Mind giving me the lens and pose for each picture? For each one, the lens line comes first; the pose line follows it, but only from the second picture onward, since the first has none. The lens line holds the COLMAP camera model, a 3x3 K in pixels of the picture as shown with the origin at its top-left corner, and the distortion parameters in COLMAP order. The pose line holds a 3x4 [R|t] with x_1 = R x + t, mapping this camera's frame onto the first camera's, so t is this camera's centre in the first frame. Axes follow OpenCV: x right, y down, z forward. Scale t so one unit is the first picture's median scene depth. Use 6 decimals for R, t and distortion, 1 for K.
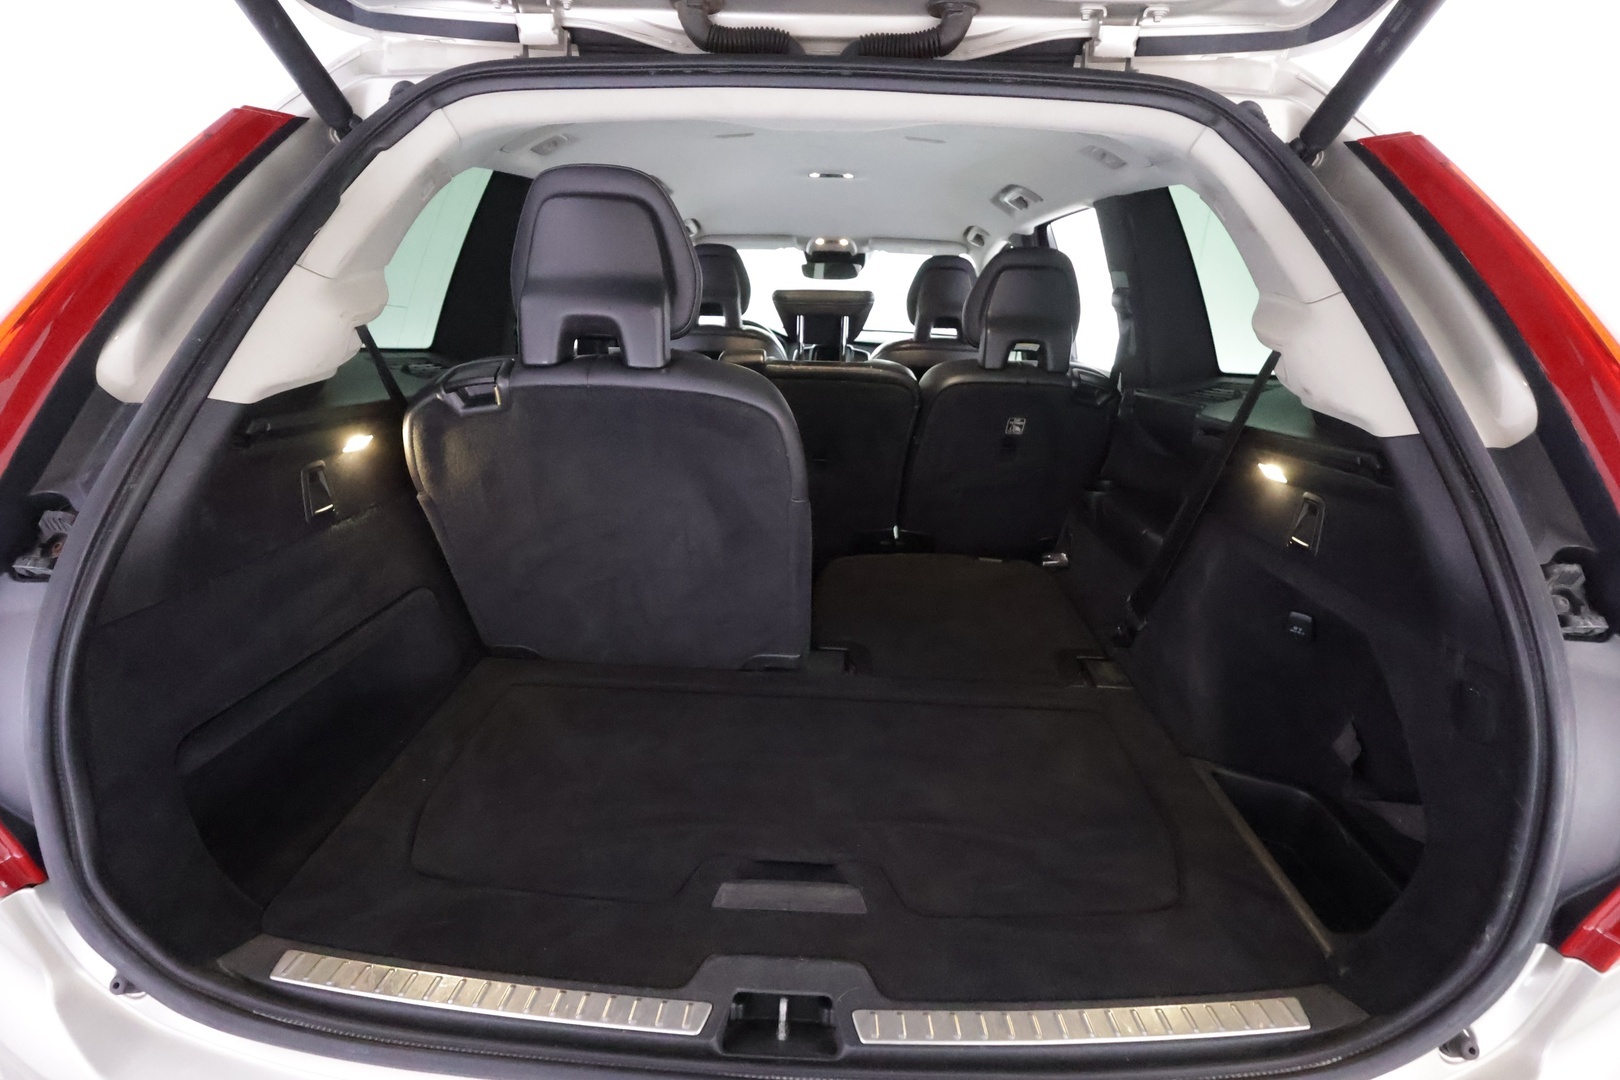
lens RADIAL K [[759.7, 0, 803.8], [0, 759.7, 532.8], [0, 0, 1]] dist [-0.002968, 0.003655]
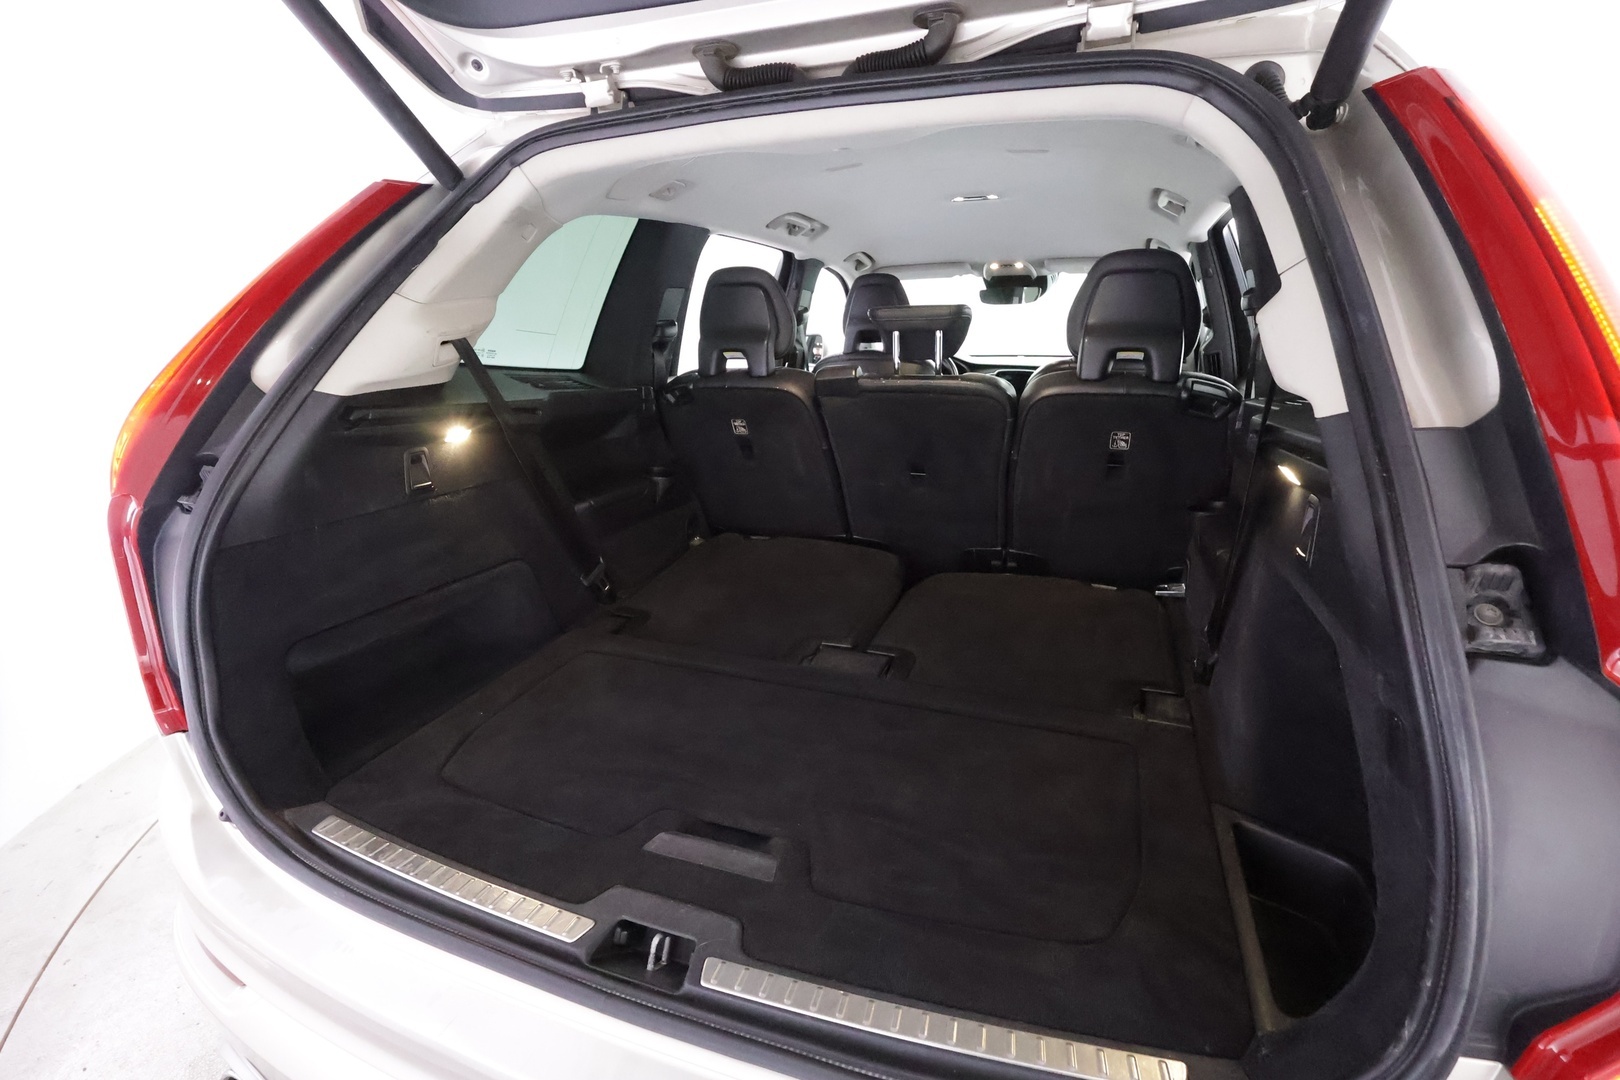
lens RADIAL K [[759.7, 0, 805.8], [0, 759.7, 531.8], [0, 0, 1]] dist [-0.002968, 0.003655]
pose [[0.945509, 0.047591, -0.322098, 0.386123], [-0.063909, 0.997143, -0.040270, 0.057133], [0.319261, 0.058661, 0.945850, 0.008819]]
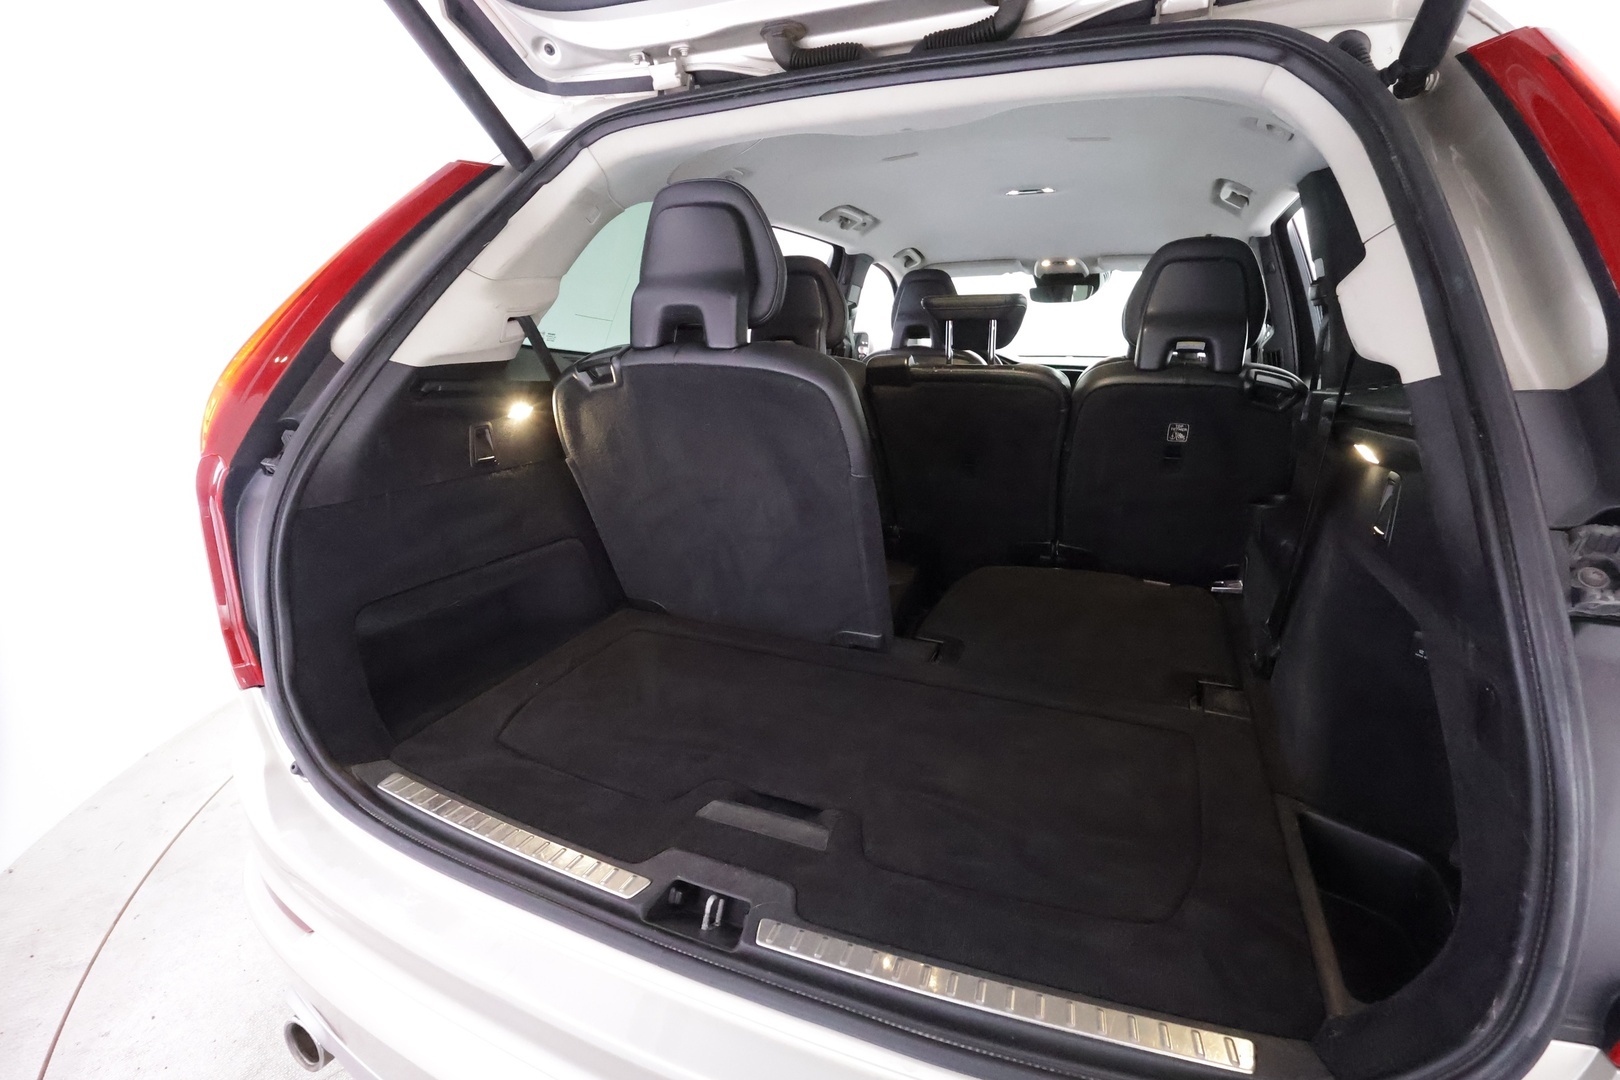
lens RADIAL K [[759.7, 0, 806.2], [0, 759.7, 534.1], [0, 0, 1]] dist [-0.002968, 0.003655]
pose [[0.928185, 0.067679, -0.365914, 0.361931], [-0.088807, 0.995196, -0.041199, 0.102229], [0.361368, 0.070736, 0.929736, -0.002806]]
